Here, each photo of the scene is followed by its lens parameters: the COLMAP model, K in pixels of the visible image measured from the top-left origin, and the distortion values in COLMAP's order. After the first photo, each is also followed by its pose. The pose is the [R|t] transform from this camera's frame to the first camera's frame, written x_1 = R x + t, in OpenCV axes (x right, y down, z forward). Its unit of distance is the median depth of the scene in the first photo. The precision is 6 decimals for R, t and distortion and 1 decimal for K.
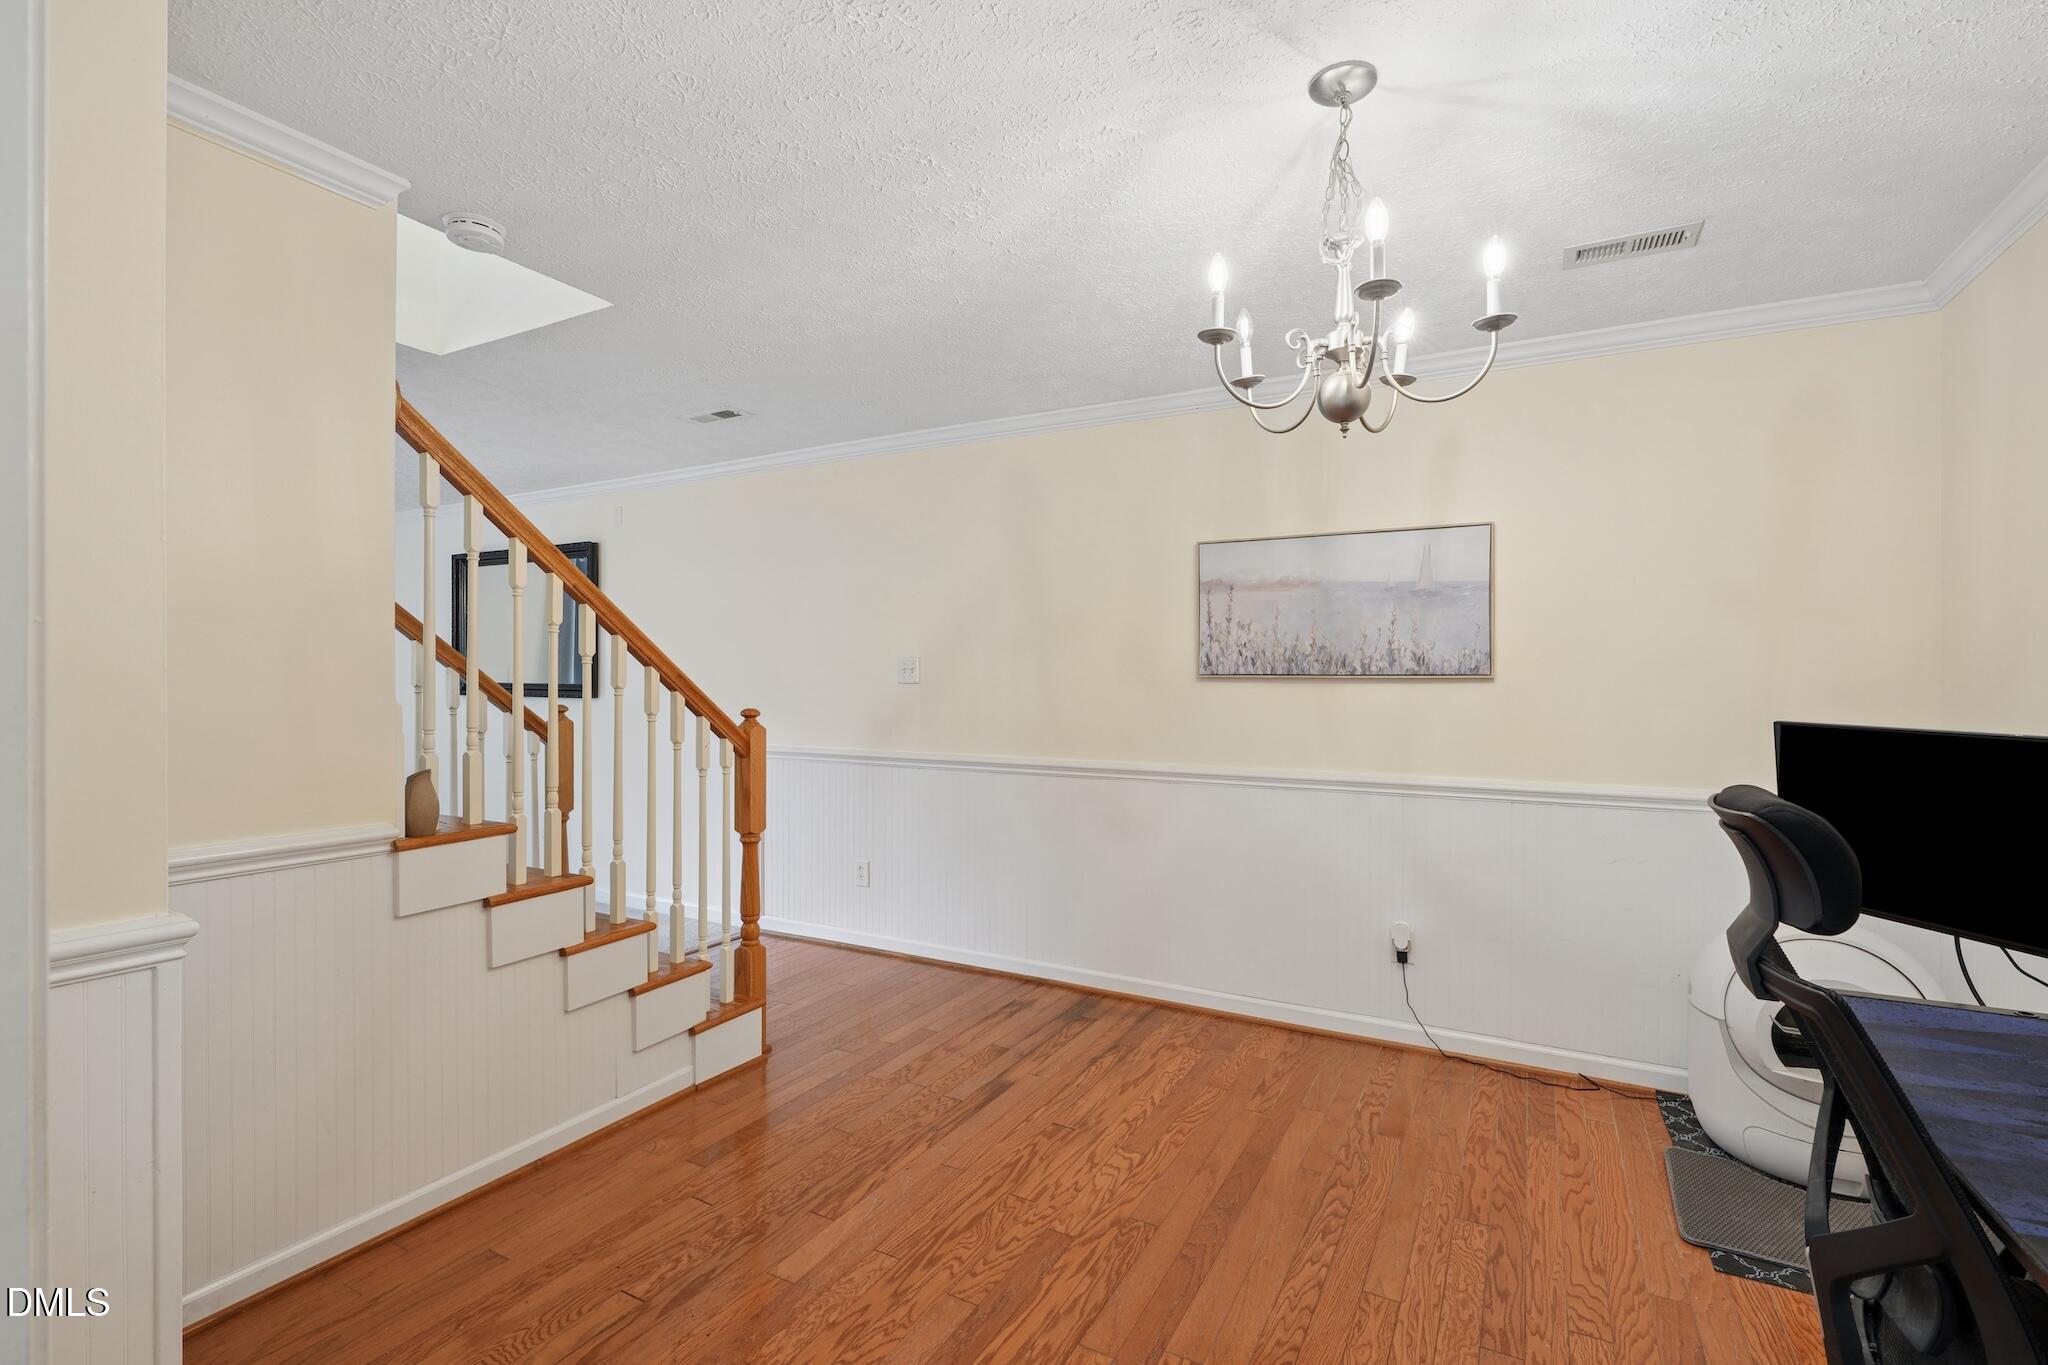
lens RADIAL K [[933.1, 0, 1013.6], [0, 933.1, 681.2], [0, 0, 1]] dist [-0.009250, 0.000675]
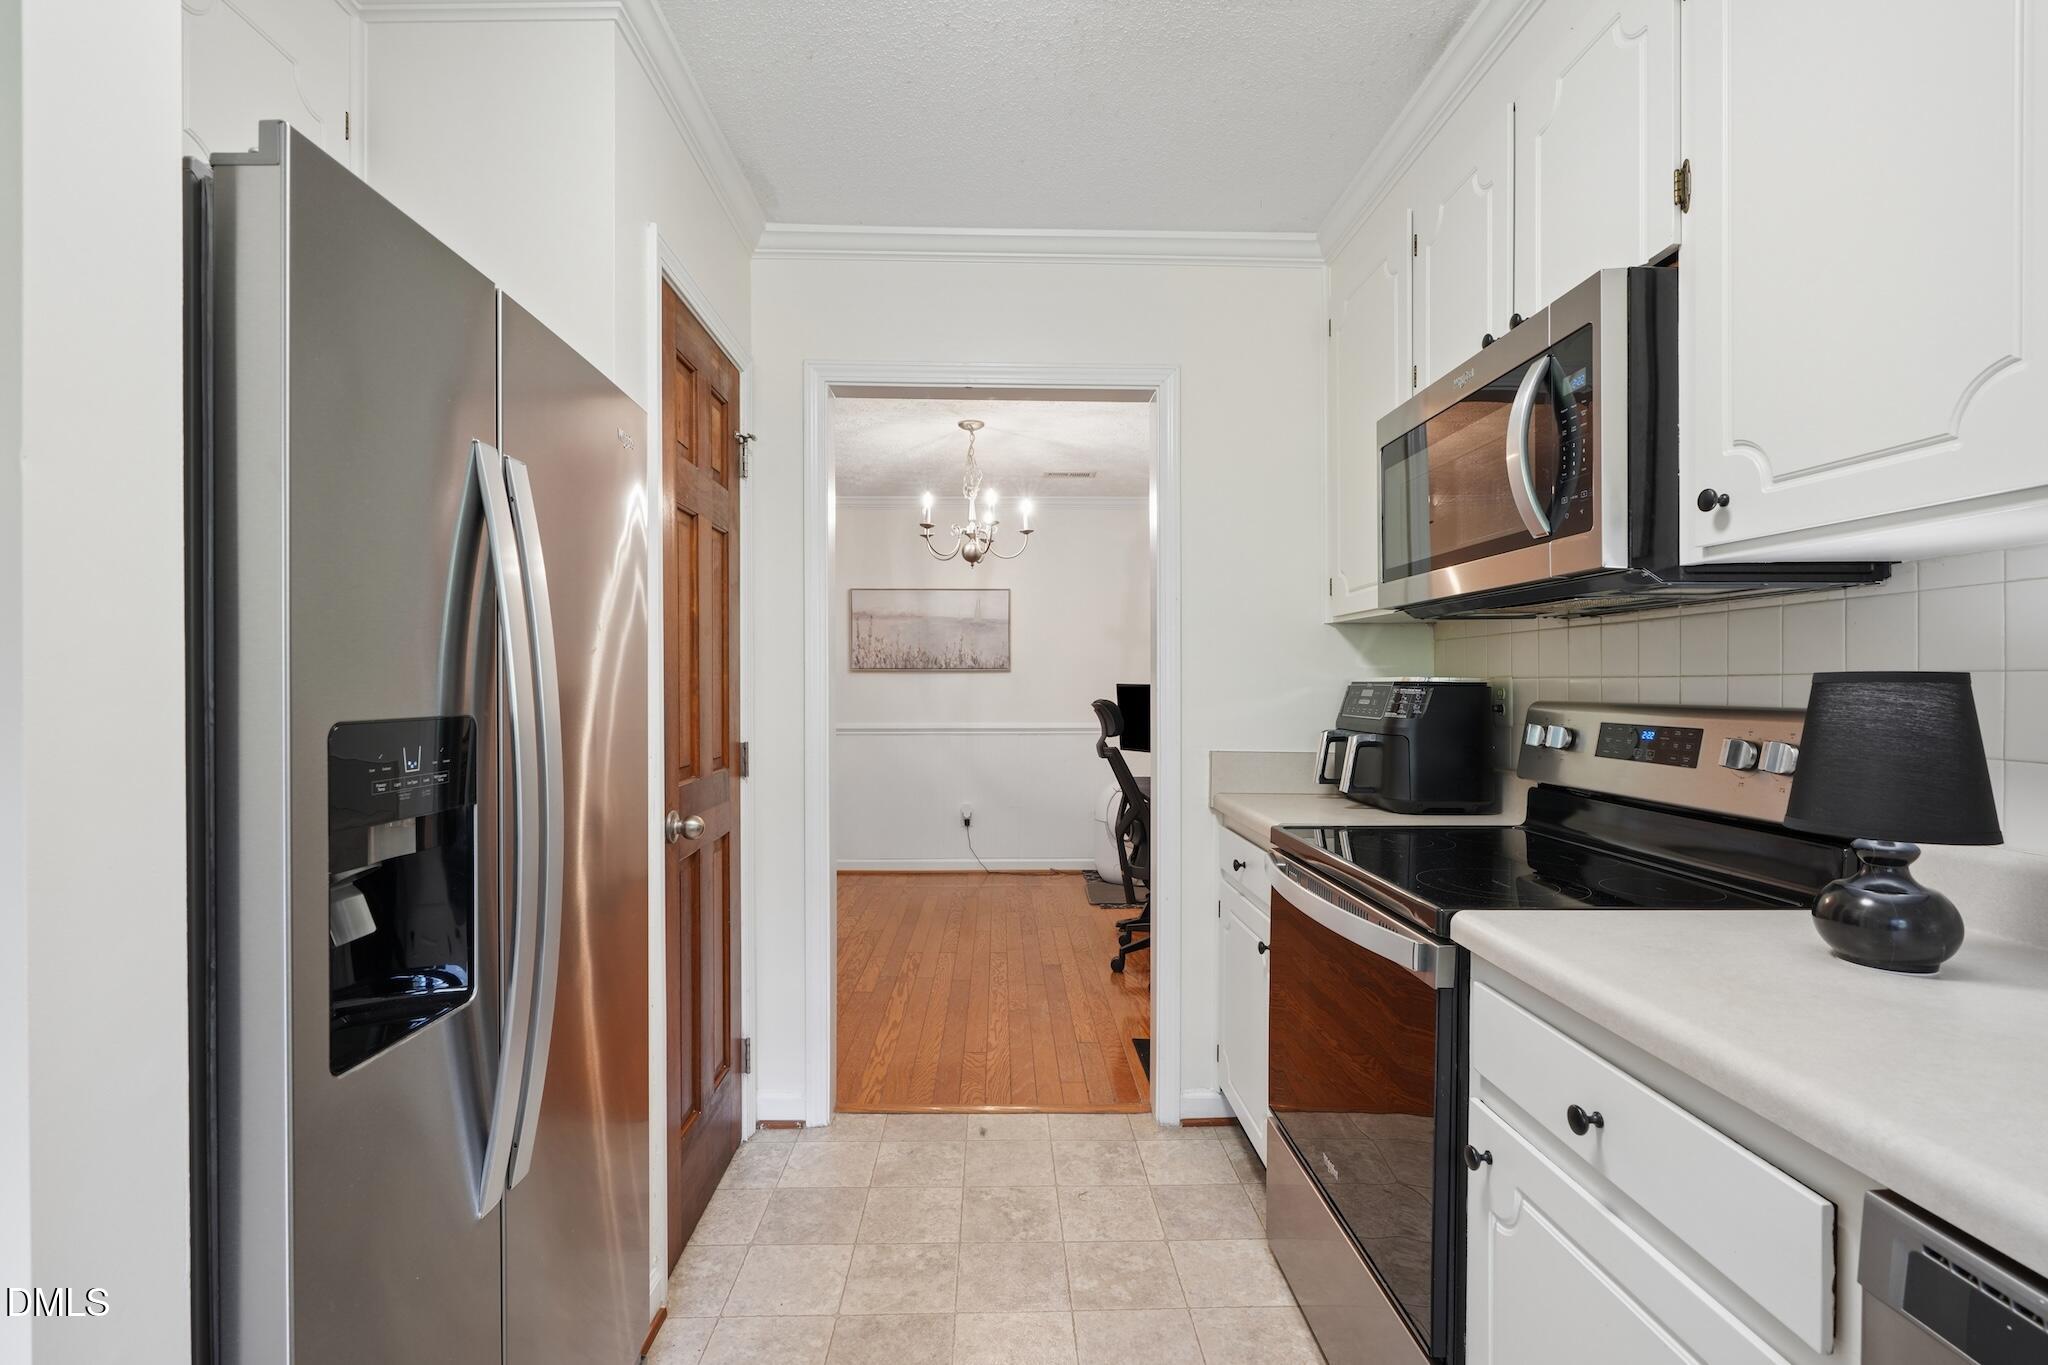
lens RADIAL K [[933.1, 0, 1031.9], [0, 933.1, 689.6], [0, 0, 1]] dist [-0.009250, 0.000675]
pose [[0.856560, -0.008086, 0.515983, -0.419152], [0.006593, 0.999967, 0.004726, 0.026735], [-0.516005, -0.000646, 0.856586, -0.638310]]
